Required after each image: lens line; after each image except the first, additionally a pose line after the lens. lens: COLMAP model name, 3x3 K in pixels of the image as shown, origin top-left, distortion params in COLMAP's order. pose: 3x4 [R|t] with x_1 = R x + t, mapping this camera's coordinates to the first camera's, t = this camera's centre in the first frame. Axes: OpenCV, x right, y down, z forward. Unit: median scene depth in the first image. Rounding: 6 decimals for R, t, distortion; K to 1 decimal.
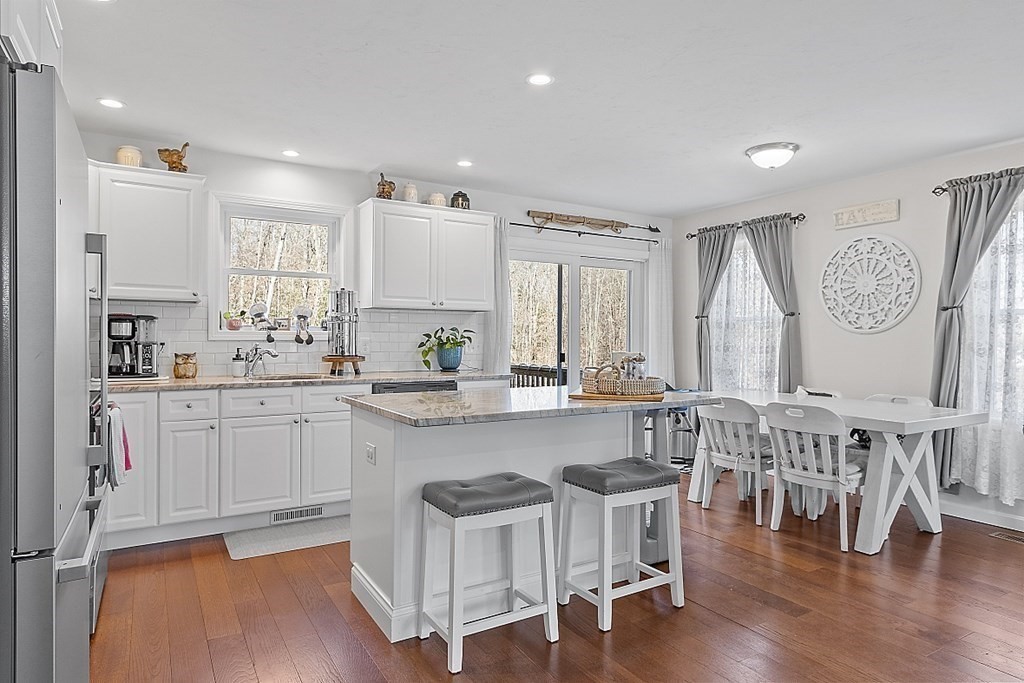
lens RADIAL K [[602.2, 0, 512.0], [0, 602.2, 341.5], [0, 0, 1]] dist [0.002782, -0.002062]
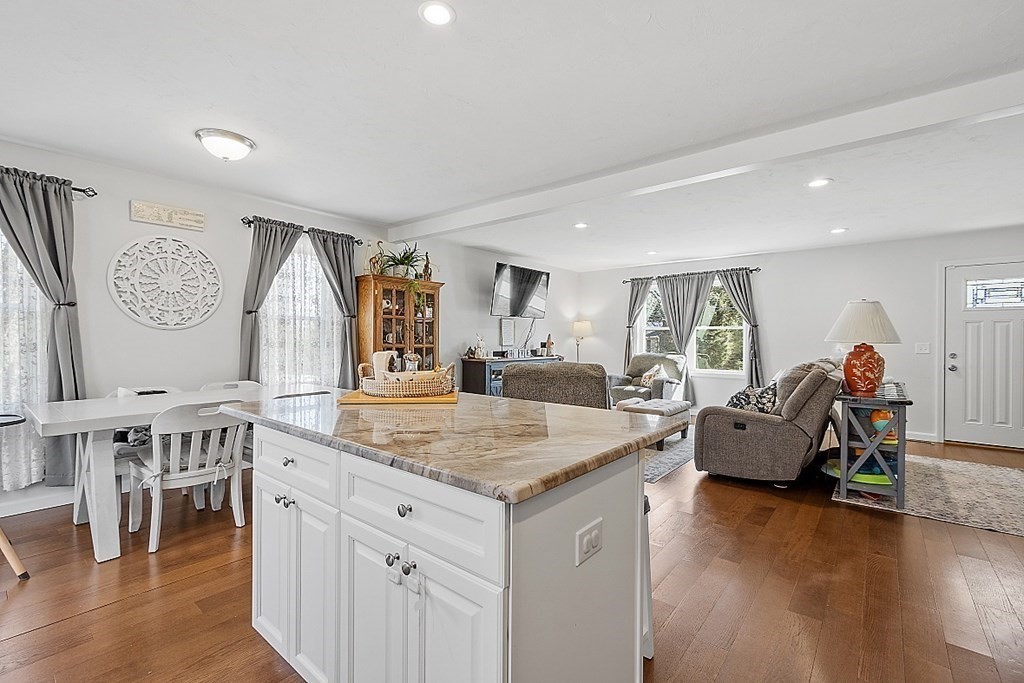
lens RADIAL K [[447.4, 0, 512.0], [0, 447.4, 341.5], [0, 0, 1]] dist [0.001156, 0.000140]
pose [[-0.327989, -0.011279, 0.944614, -0.351378], [-0.002256, 0.999935, 0.011156, -0.002359], [-0.944679, 0.001528, -0.327993, 0.704217]]
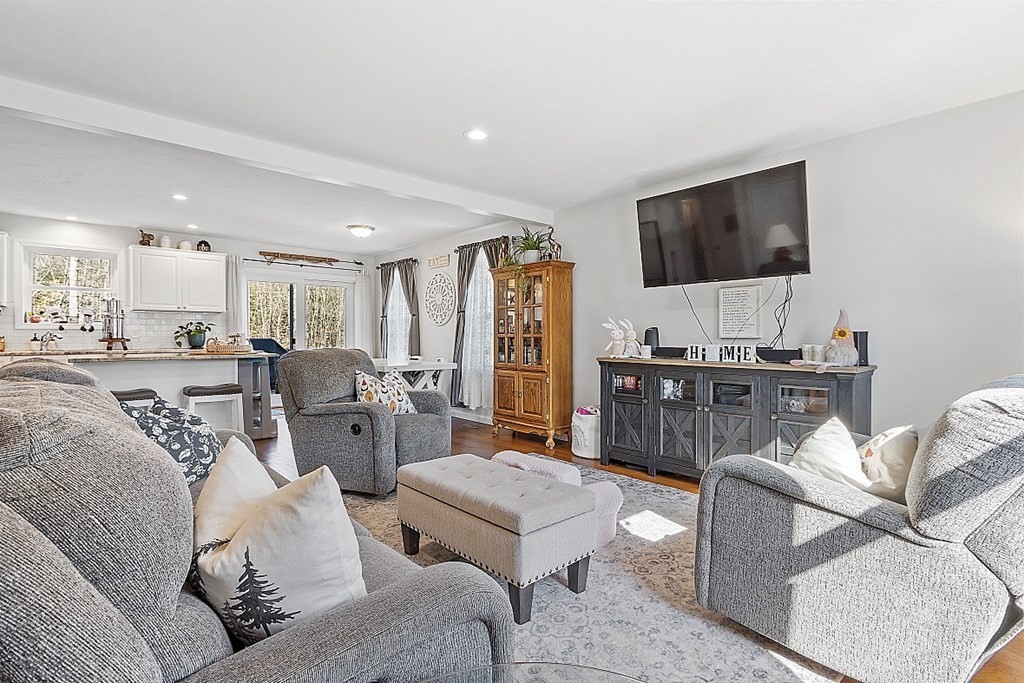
lens RADIAL K [[494.7, 0, 512.0], [0, 494.7, 341.5], [0, 0, 1]] dist [0.000978, -0.000031]
pose [[0.982465, -0.005378, 0.186368, 0.531694], [0.004414, 0.999975, 0.005587, 0.027987], [-0.186393, -0.004667, 0.982464, -0.539205]]
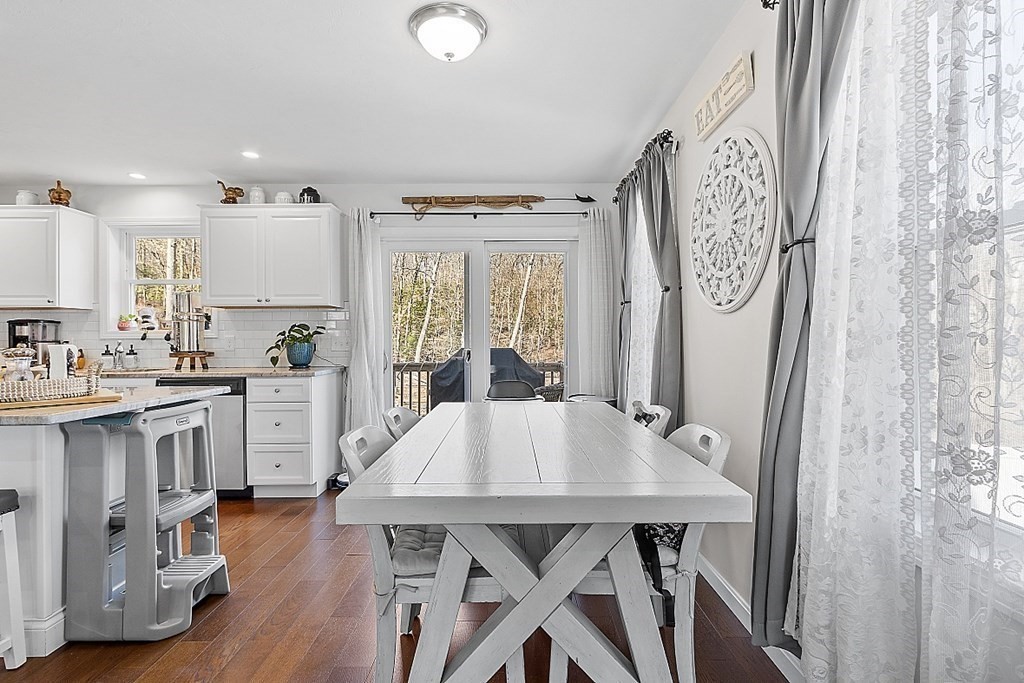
lens RADIAL K [[485.5, 0, 512.0], [0, 485.5, 341.5], [0, 0, 1]] dist [0.000581, -0.000052]
pose [[0.858654, -0.010018, -0.512457, 0.657192], [0.006488, 0.999941, -0.008677, 0.015855], [0.512514, 0.004126, 0.858669, 0.522012]]
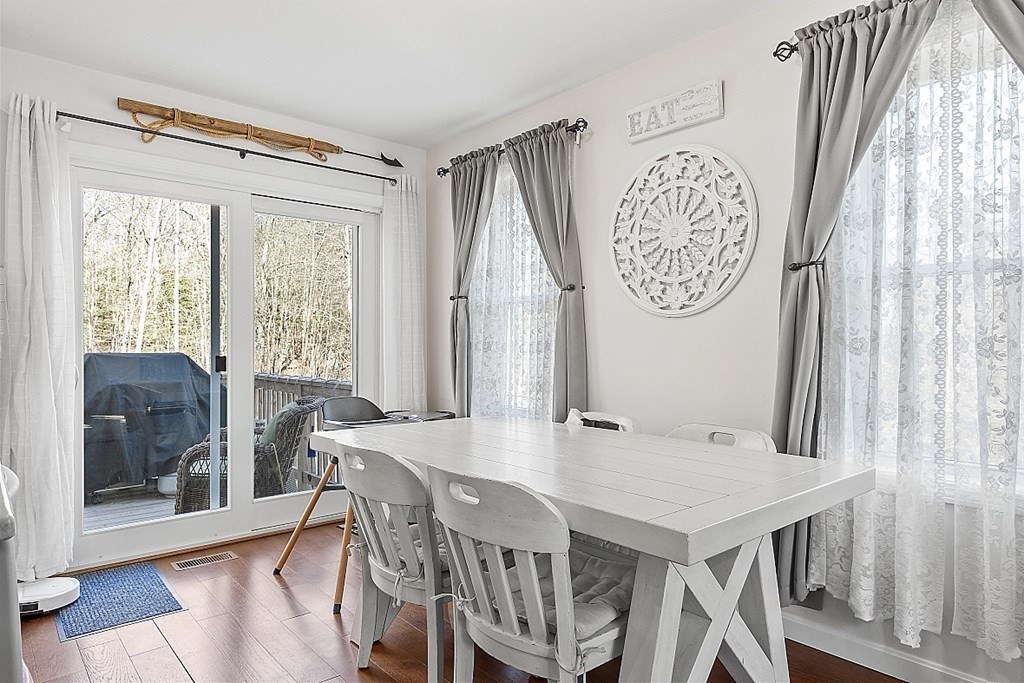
lens RADIAL K [[621.1, 0, 512.0], [0, 621.1, 341.5], [0, 0, 1]] dist [0.005197, -0.000274]
pose [[0.984379, -0.005021, 0.175990, 0.331673], [0.006268, 0.999959, -0.006530, 0.013446], [-0.175950, 0.007531, 0.984370, 0.445558]]
